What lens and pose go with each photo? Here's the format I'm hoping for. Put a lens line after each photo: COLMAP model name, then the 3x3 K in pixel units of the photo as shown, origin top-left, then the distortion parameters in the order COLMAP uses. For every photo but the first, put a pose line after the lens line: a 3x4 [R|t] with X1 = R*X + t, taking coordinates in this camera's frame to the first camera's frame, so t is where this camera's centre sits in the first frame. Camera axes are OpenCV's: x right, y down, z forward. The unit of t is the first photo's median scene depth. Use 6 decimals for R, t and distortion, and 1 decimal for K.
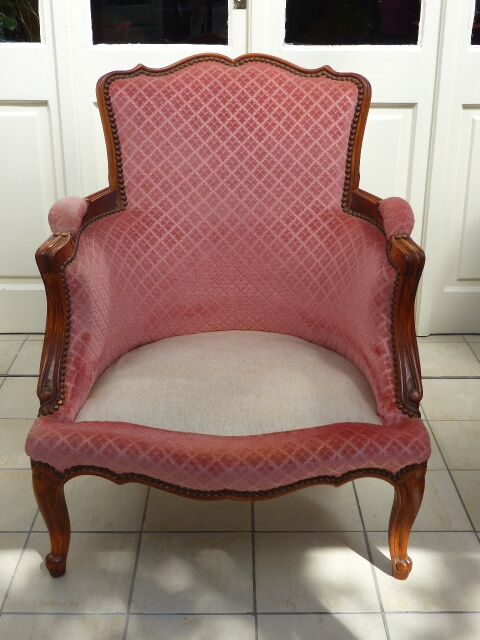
lens RADIAL K [[784.5, 0, 240.6], [0, 784.5, 318.0], [0, 0, 1]] dist [-0.004159, 0.000000]
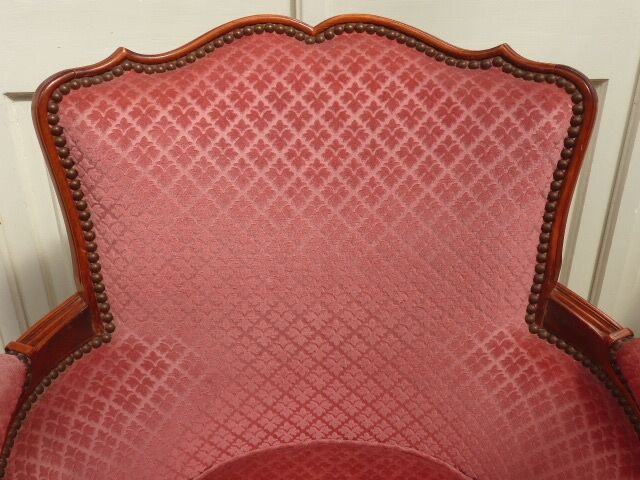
lens RADIAL K [[746.9, 0, 318.8], [0, 746.9, 240.1], [0, 0, 1]] dist [-0.014245, 0.000000]
pose [[0.999154, -0.024399, 0.033114, -0.025435], [0.019044, 0.987988, 0.153350, -0.276984], [-0.036458, -0.152590, 0.987617, 0.524994]]
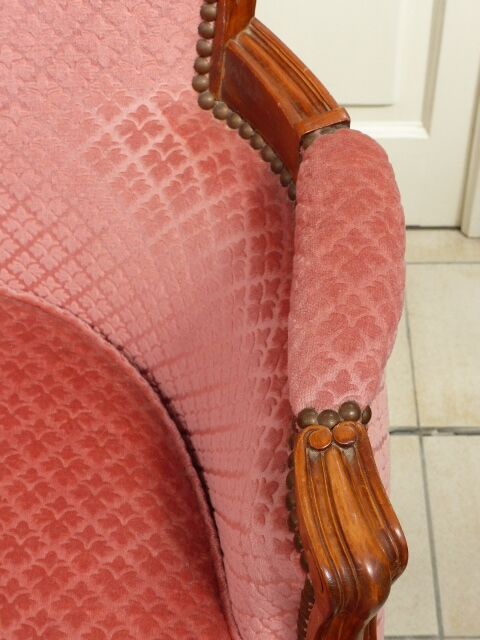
lens RADIAL K [[1302.7, 0, 239.9], [0, 1302.7, 319.8], [0, 0, 1]] dist [-0.153519, 0.000000]
pose [[0.999907, -0.002682, -0.013406, 0.153157], [0.008703, 0.881106, 0.472838, -0.296836], [0.010544, -0.472910, 0.881047, 0.536261]]
